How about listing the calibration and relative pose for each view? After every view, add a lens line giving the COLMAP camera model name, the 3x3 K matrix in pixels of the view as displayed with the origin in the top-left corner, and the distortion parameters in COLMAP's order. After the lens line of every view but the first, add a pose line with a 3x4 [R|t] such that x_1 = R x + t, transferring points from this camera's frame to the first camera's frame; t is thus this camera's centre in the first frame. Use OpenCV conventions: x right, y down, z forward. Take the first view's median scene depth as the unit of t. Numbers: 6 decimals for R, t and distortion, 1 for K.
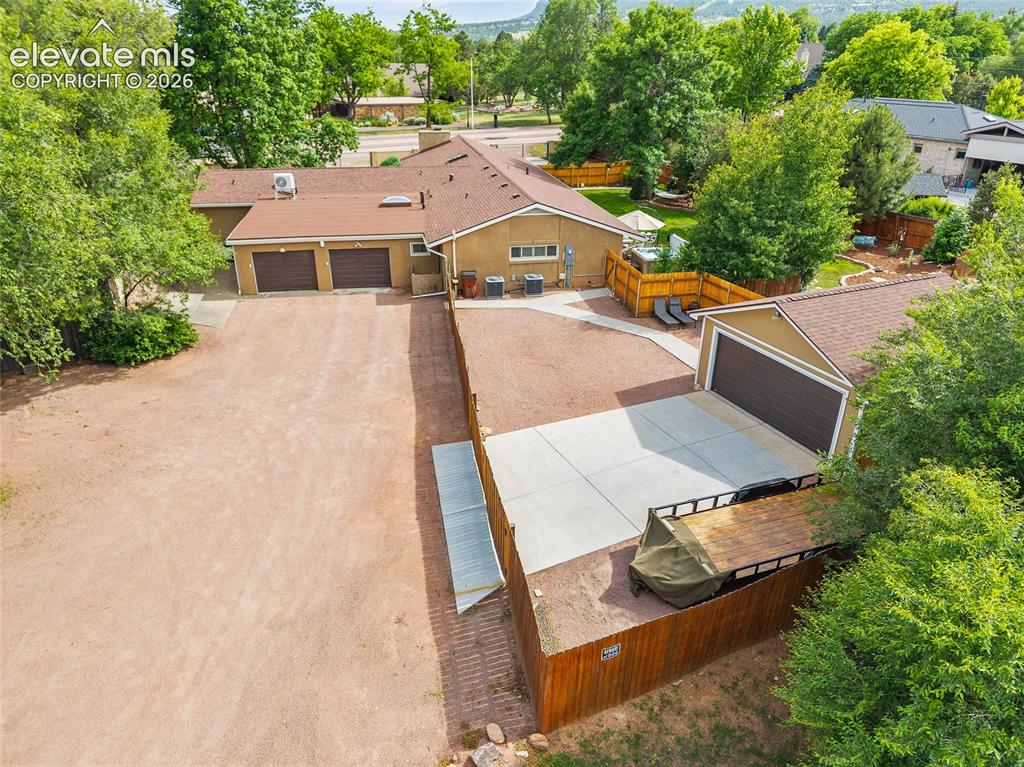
lens RADIAL K [[702.0, 0, 514.6], [0, 702.0, 383.2], [0, 0, 1]] dist [0.014587, -0.004373]
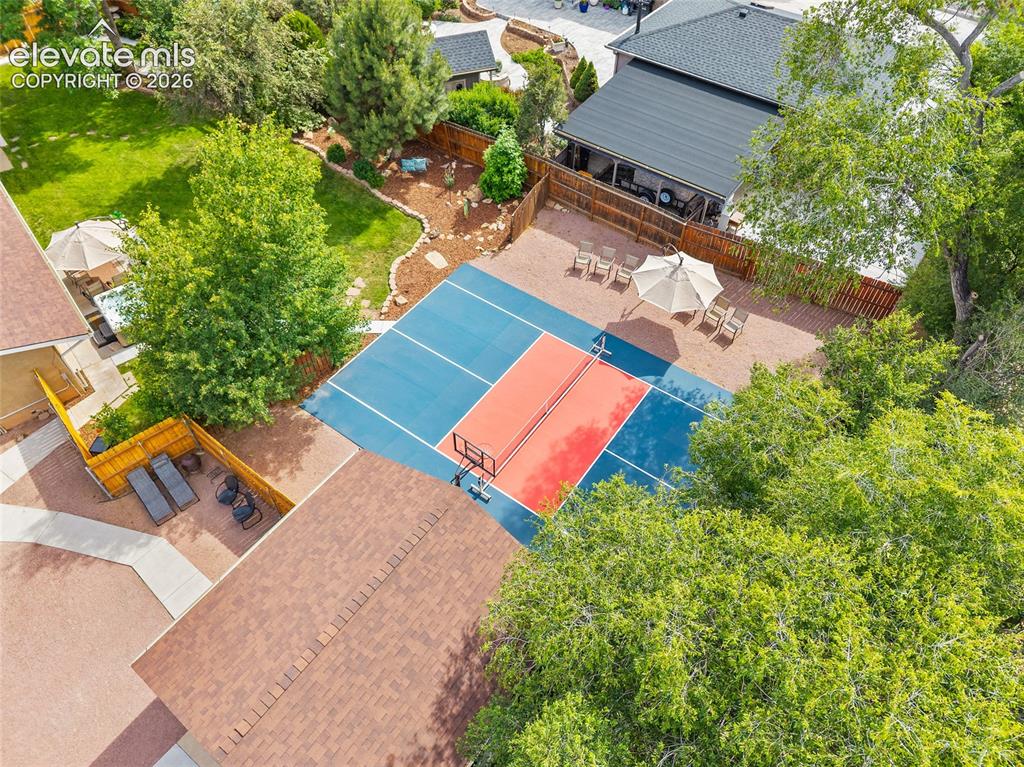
lens RADIAL K [[702.0, 0, 514.6], [0, 702.0, 383.2], [0, 0, 1]] dist [0.014587, -0.004373]
pose [[0.877970, -0.369110, 0.304838, 0.245977], [0.203830, 0.864414, 0.459611, -0.301530], [-0.433153, -0.341390, 0.834165, 0.204730]]
